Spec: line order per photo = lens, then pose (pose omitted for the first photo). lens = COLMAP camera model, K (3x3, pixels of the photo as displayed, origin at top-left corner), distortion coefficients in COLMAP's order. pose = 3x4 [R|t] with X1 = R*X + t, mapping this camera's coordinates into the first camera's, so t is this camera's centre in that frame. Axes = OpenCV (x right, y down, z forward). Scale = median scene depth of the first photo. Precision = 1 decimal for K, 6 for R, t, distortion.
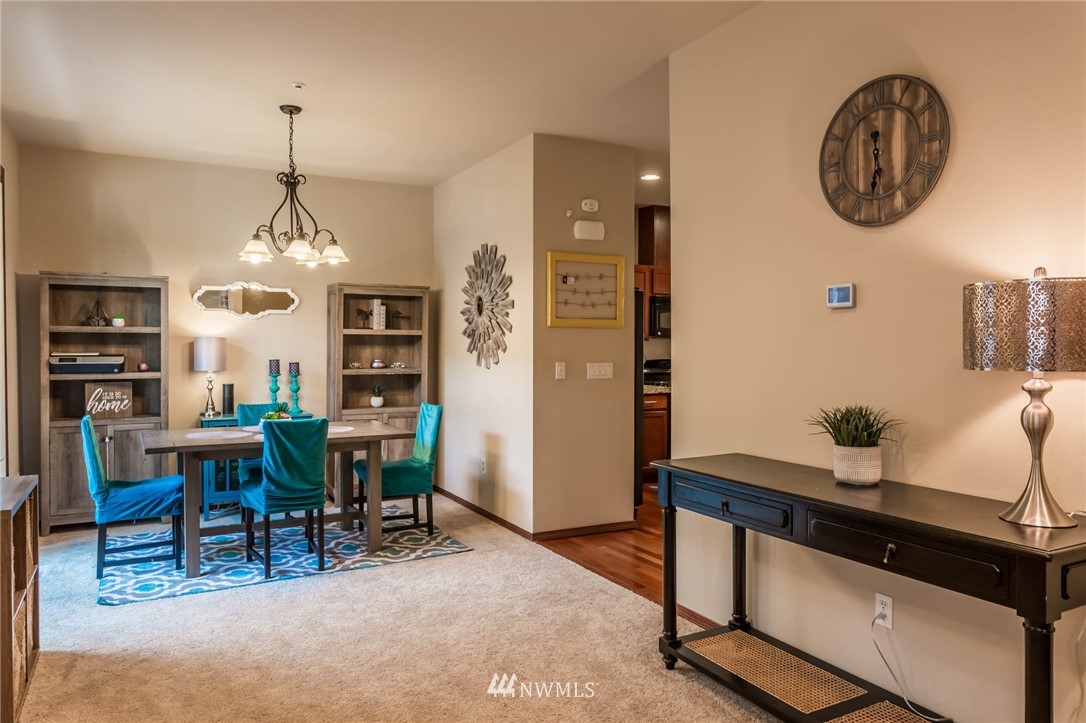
lens RADIAL K [[746.1, 0, 556.7], [0, 746.1, 365.6], [0, 0, 1]] dist [-0.001717, 0.001595]
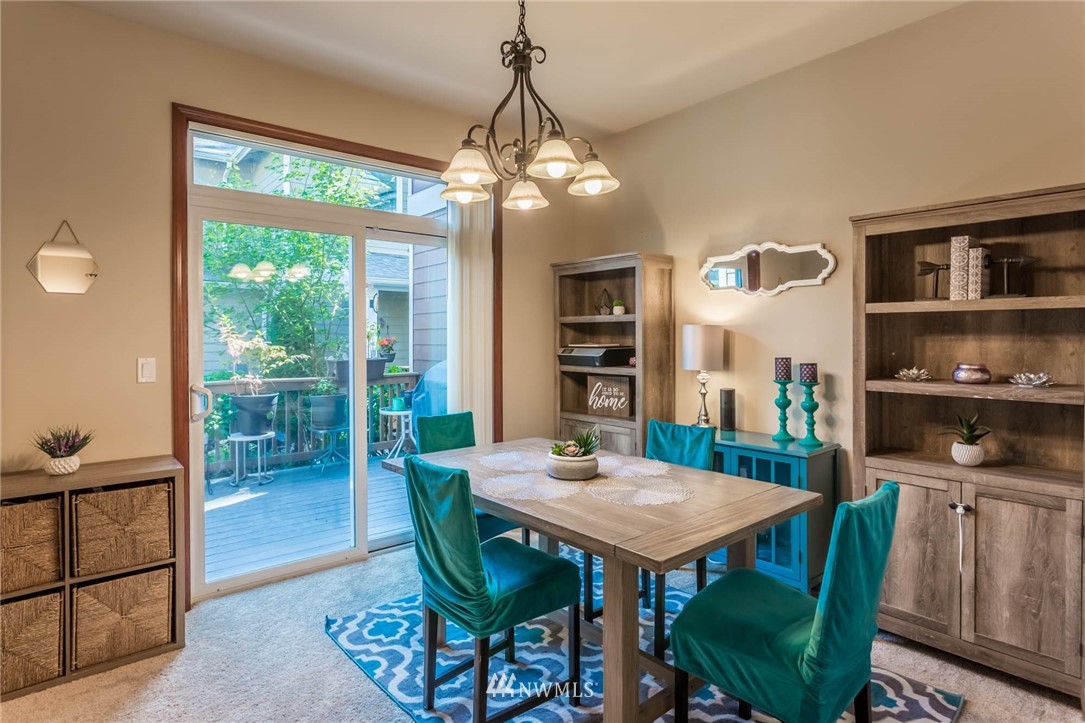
lens RADIAL K [[576.7, 0, 539.8], [0, 576.7, 341.8], [0, 0, 1]] dist [0.000772, 0.000225]
pose [[0.181010, 0.005168, -0.983468, 0.108626], [-0.025914, 0.999664, 0.000484, -0.024587], [0.983140, 0.025398, 0.181083, 1.054897]]
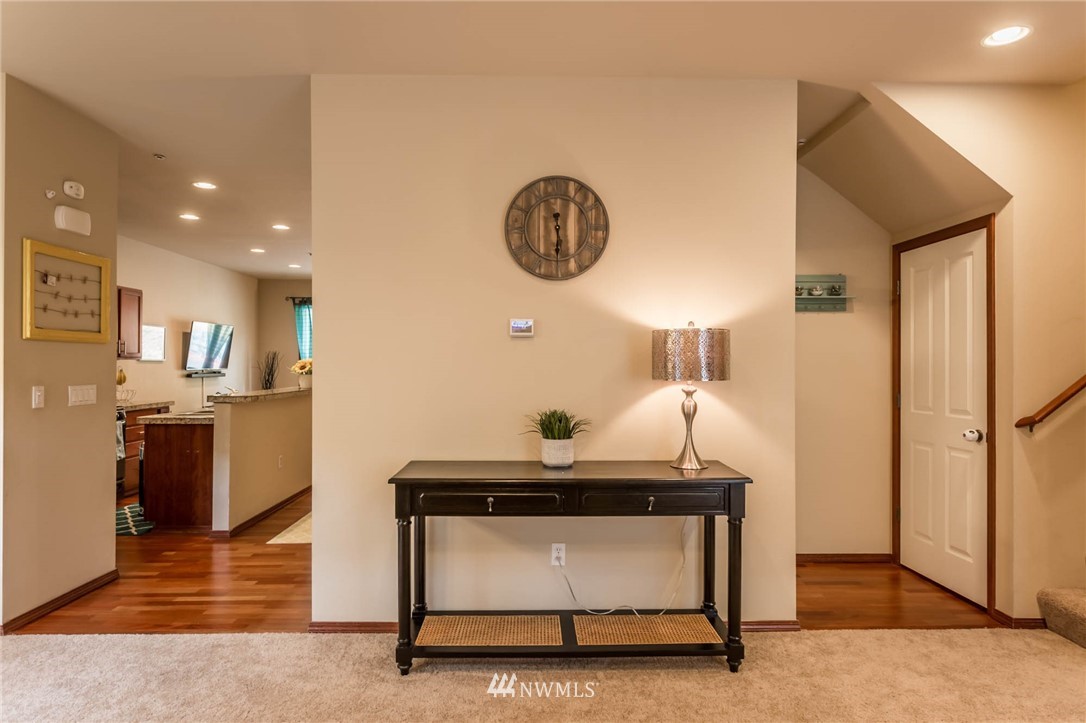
lens RADIAL K [[621.4, 0, 543.4], [0, 621.4, 367.0], [0, 0, 1]] dist [-0.003706, 0.000992]
pose [[0.461061, -0.004191, 0.887359, -0.408364], [0.021575, 0.999746, -0.006489, -0.011267], [-0.887106, 0.022137, 0.461034, 0.321372]]
